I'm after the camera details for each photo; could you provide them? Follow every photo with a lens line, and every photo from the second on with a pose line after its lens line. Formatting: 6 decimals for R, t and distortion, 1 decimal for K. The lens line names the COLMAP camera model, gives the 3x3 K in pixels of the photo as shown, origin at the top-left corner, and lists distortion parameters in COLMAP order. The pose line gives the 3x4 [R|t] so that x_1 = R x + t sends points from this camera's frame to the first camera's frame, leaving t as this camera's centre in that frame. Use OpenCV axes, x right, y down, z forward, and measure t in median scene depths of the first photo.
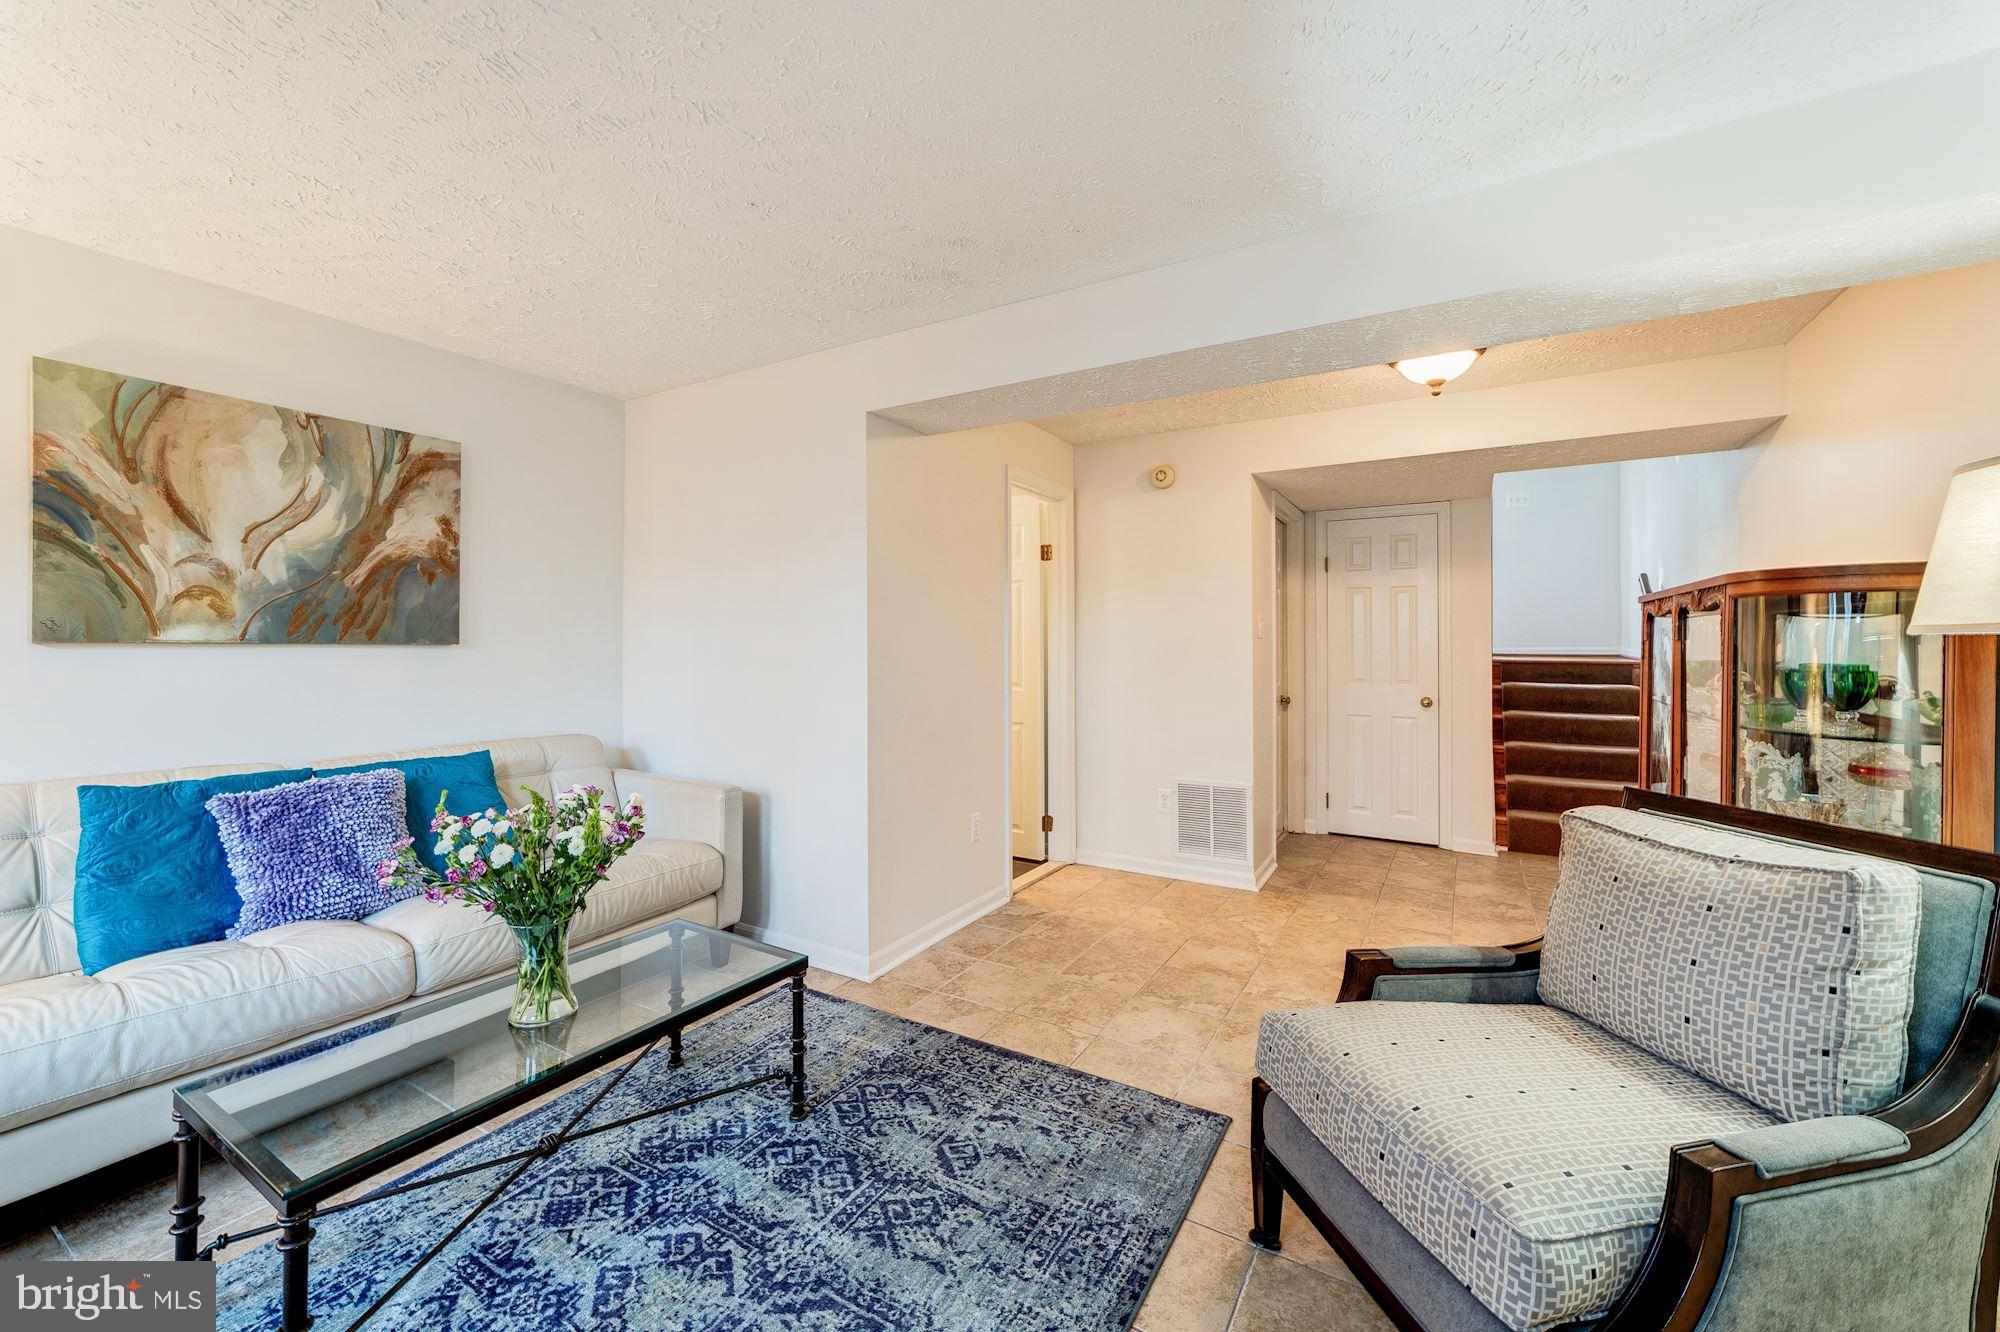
lens RADIAL K [[785.1, 0, 986.8], [0, 785.1, 631.6], [0, 0, 1]] dist [-0.000462, 0.000074]
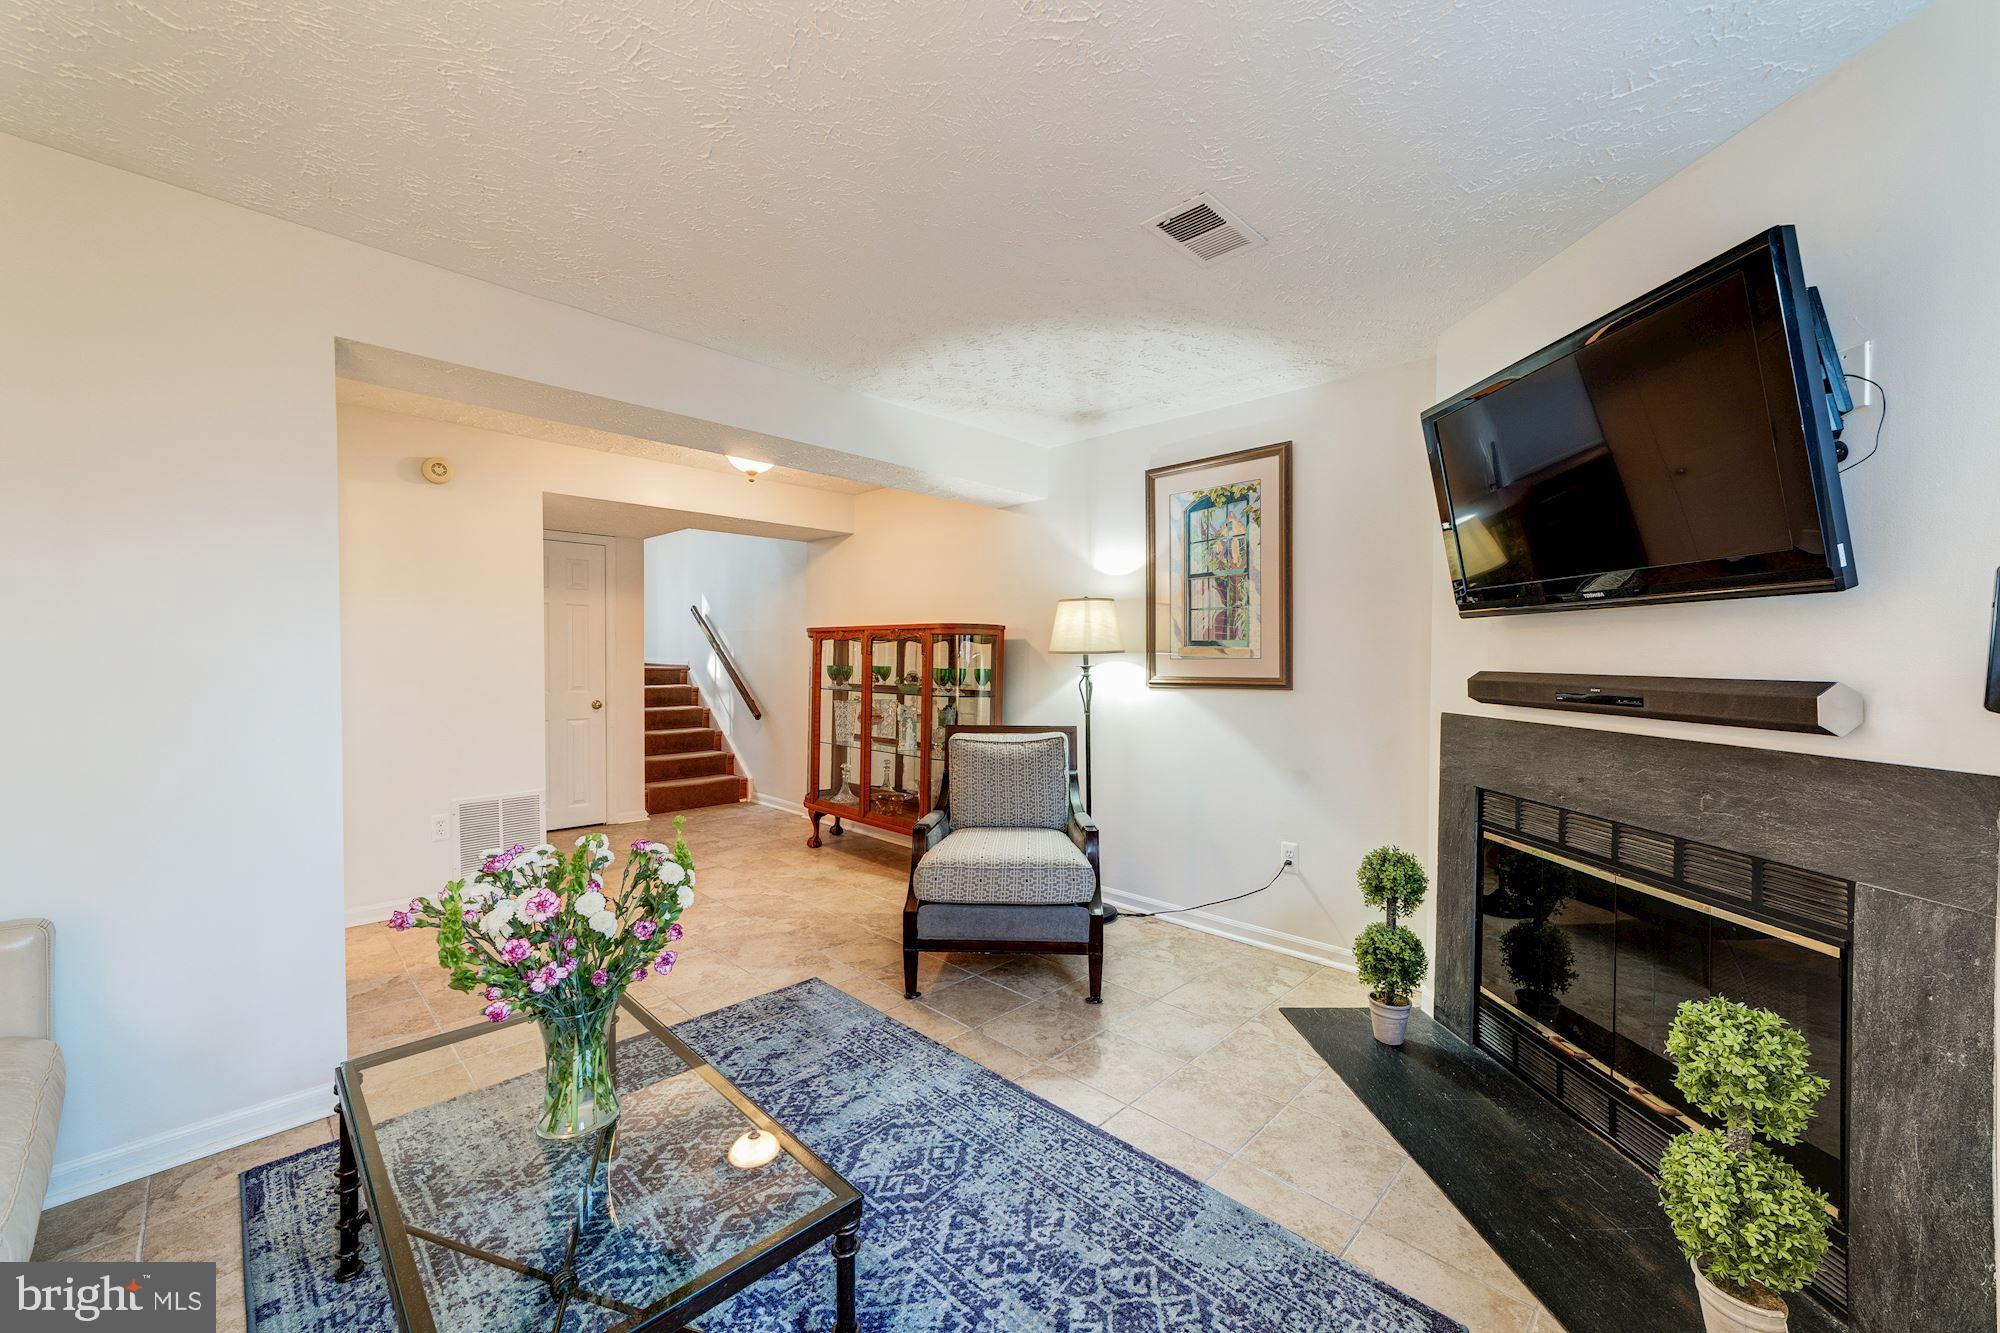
lens RADIAL K [[775.8, 0, 1000.0], [0, 775.8, 666.5], [0, 0, 1]] dist [-0.012675, 0.010898]
pose [[0.225421, -0.015532, 0.974138, -0.803704], [-0.019538, 0.999600, 0.020459, -0.004186], [-0.974065, -0.023644, 0.225028, 0.267586]]
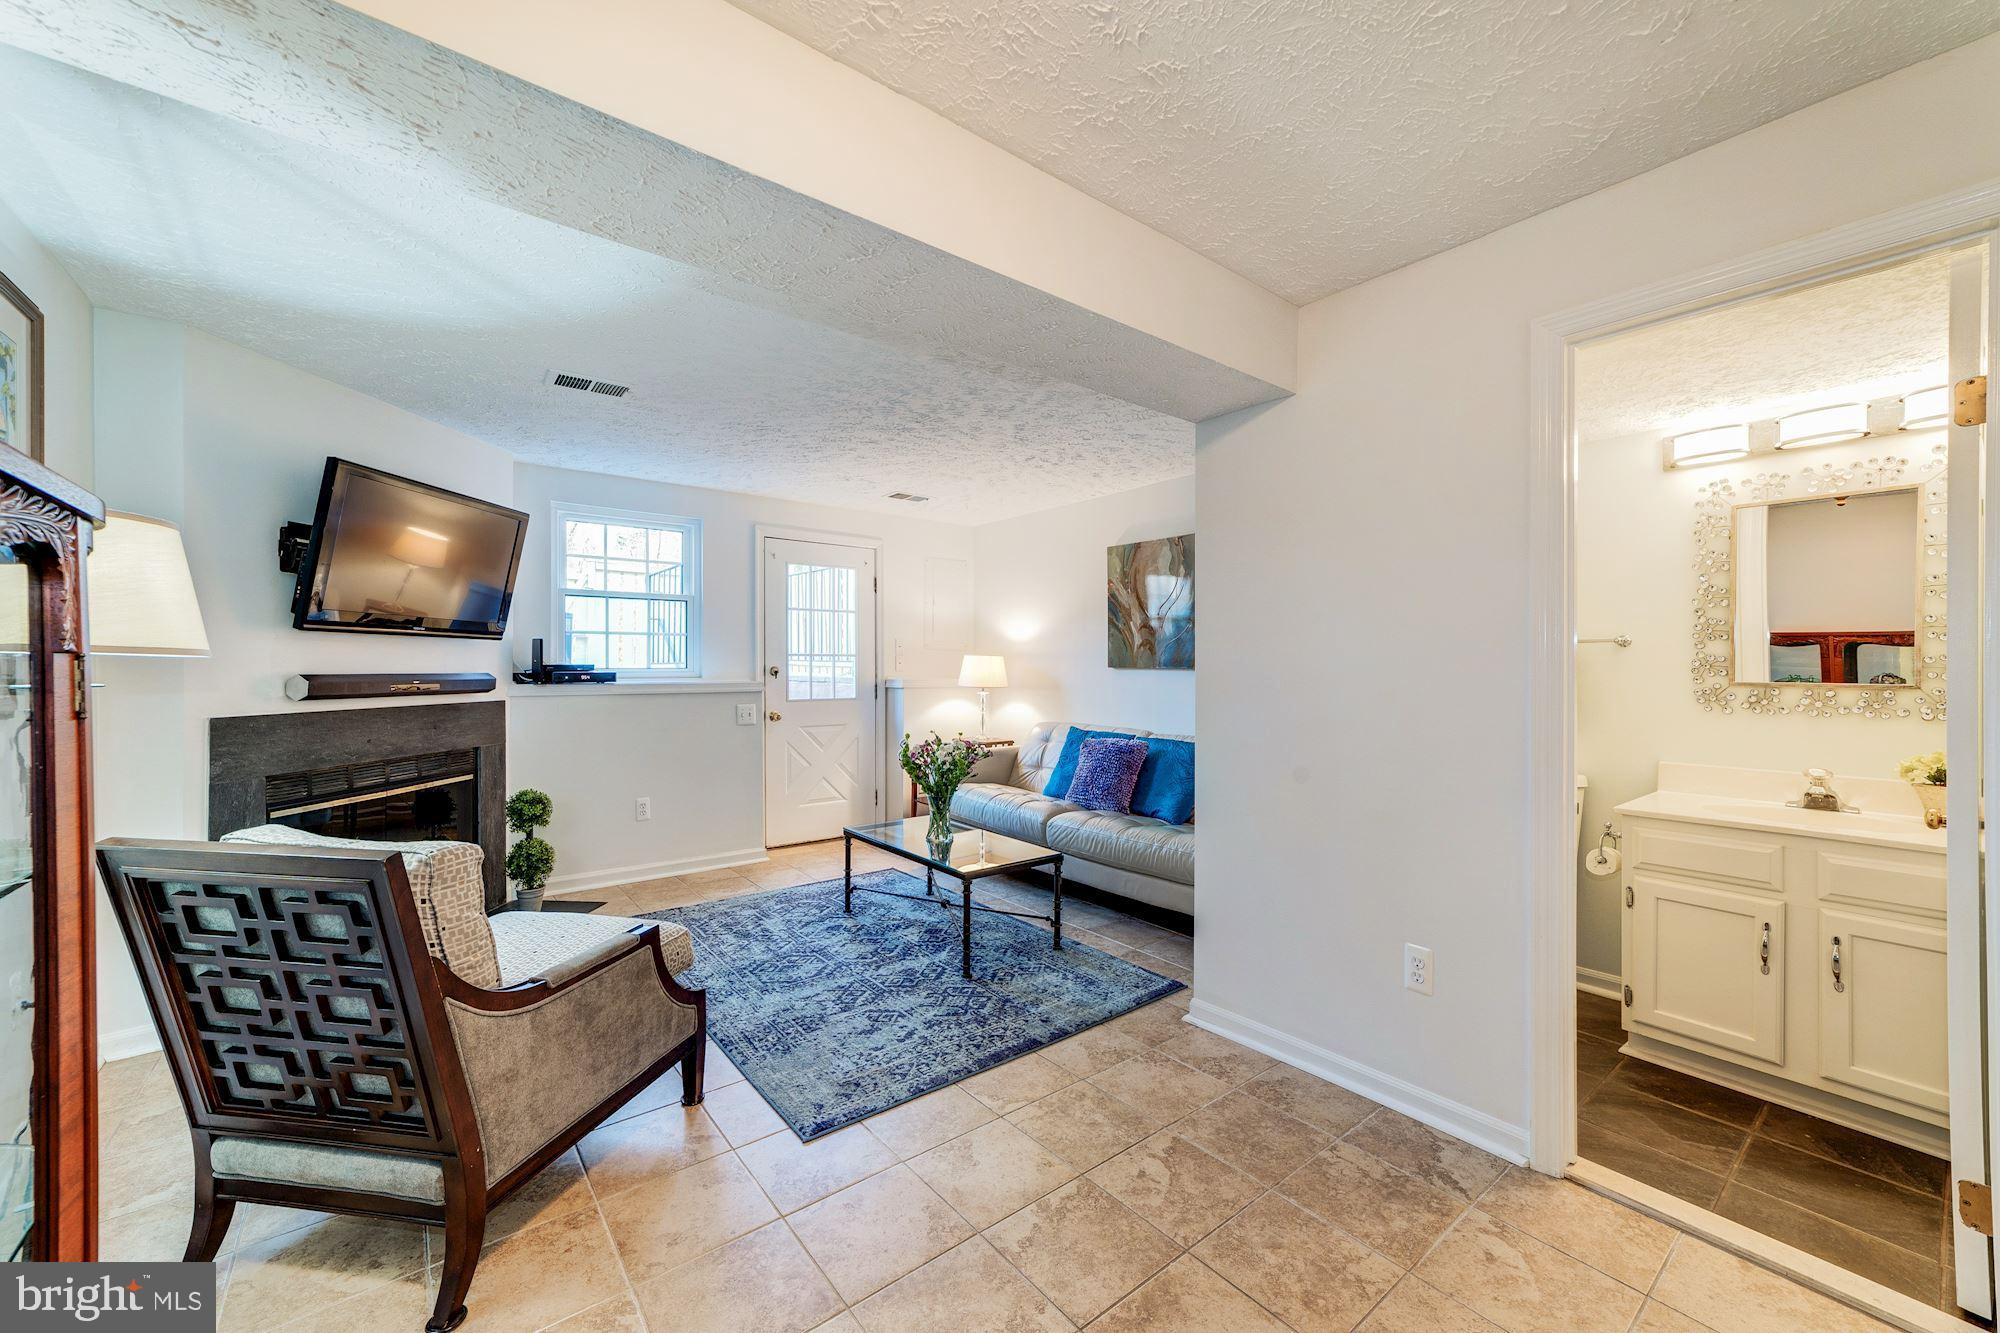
lens RADIAL K [[770.9, 0, 1000.0], [0, 770.9, 666.5], [0, 0, 1]] dist [-0.000152, 0.000073]
pose [[-0.340637, -0.002607, -0.940191, 0.900859], [0.013312, 0.999883, -0.007596, 0.019033], [0.940101, -0.015103, -0.340562, 1.231186]]
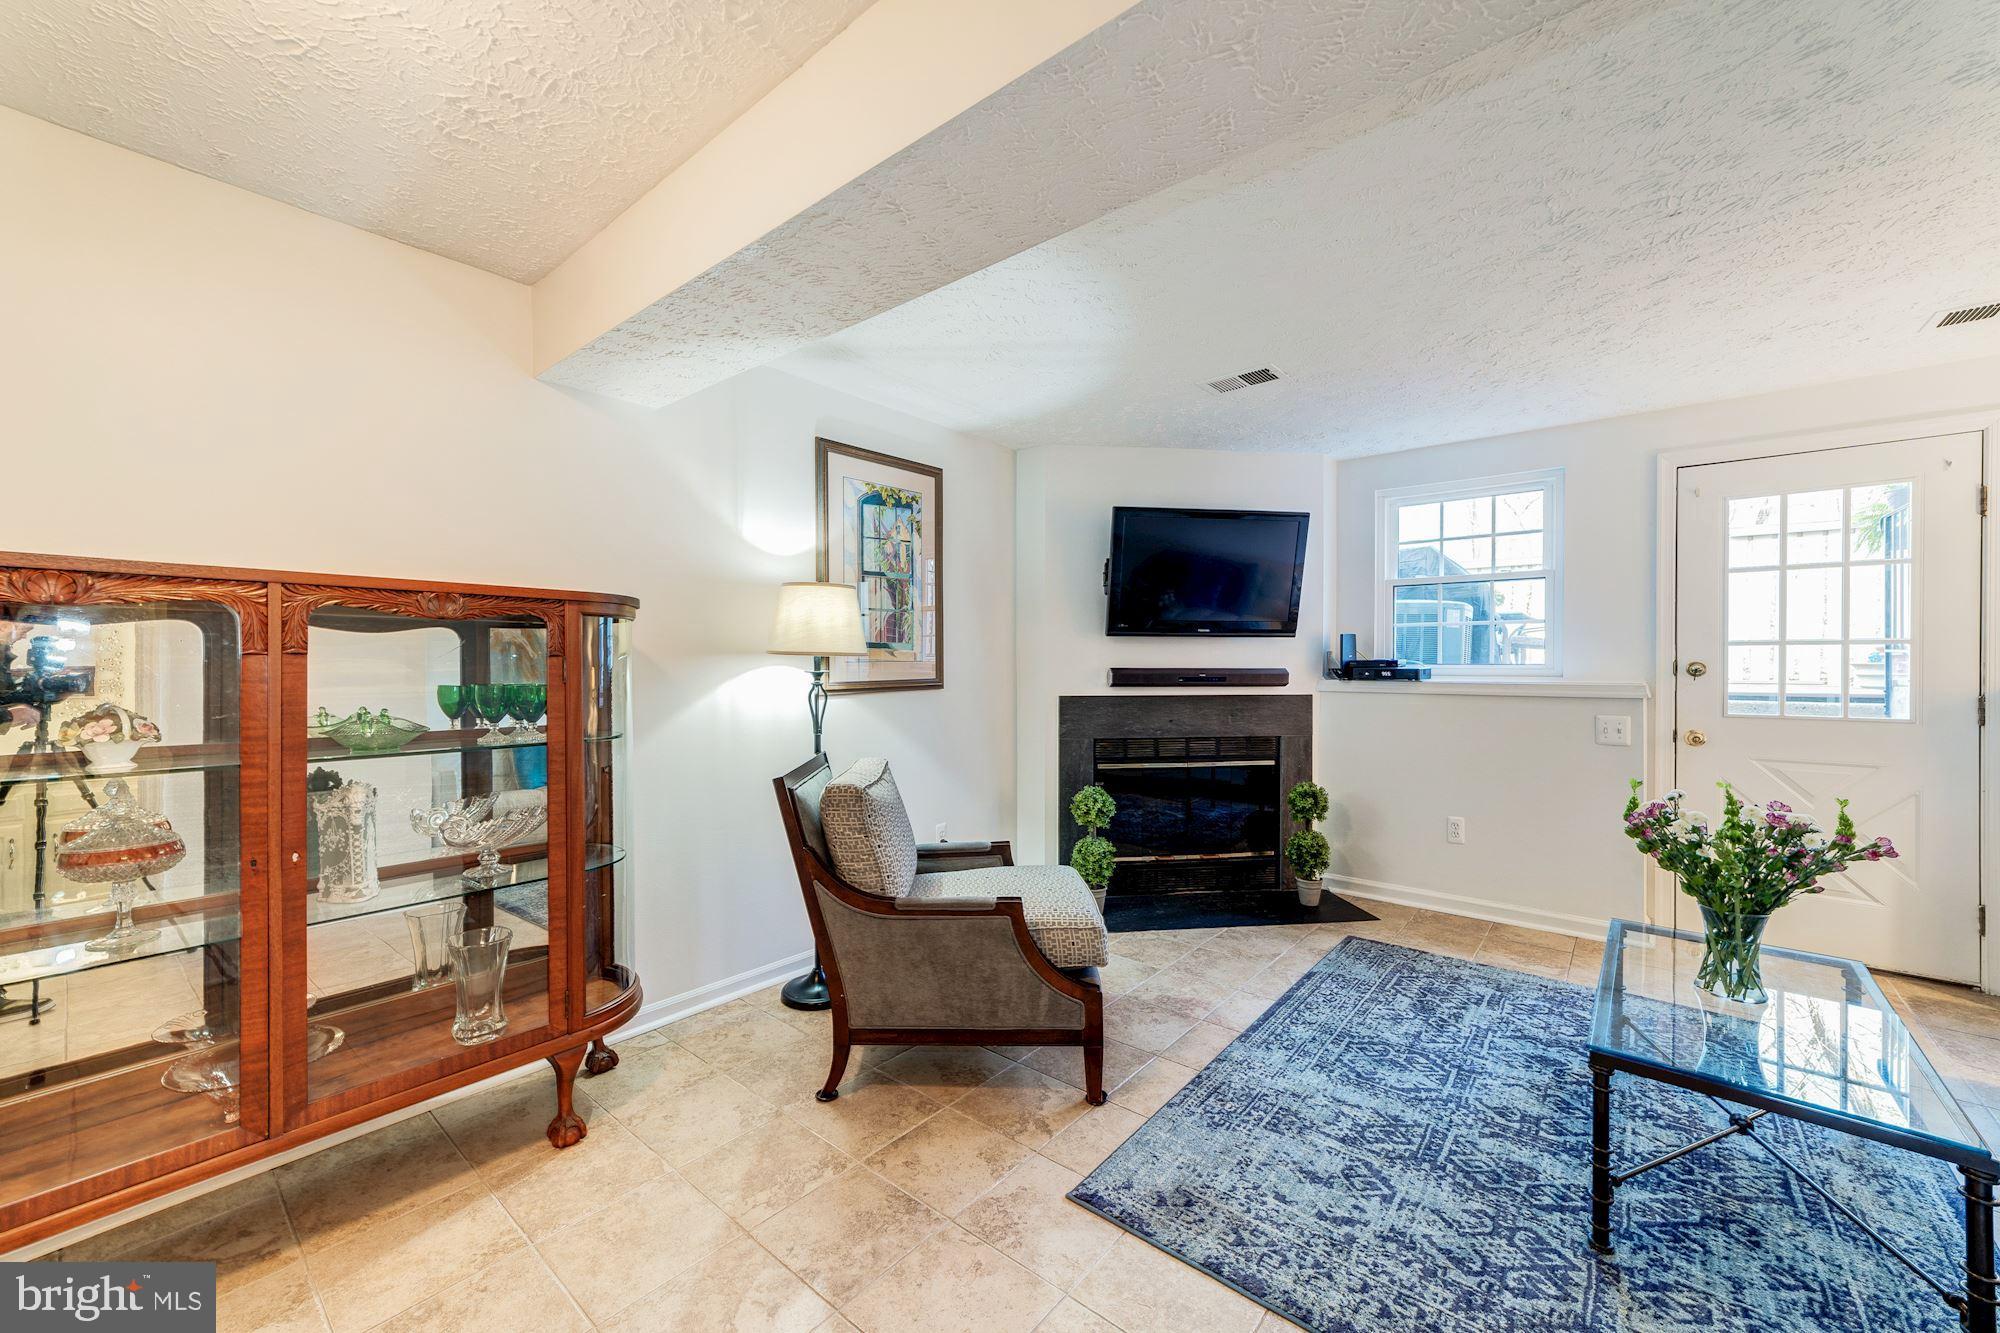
lens RADIAL K [[775.8, 0, 1000.0], [0, 775.8, 666.5], [0, 0, 1]] dist [-0.012675, 0.010898]
pose [[-0.989400, -0.003715, 0.145171, 0.203859], [-0.005278, 0.999932, -0.010385, 0.023079], [-0.145123, -0.011041, -0.989352, 1.470301]]
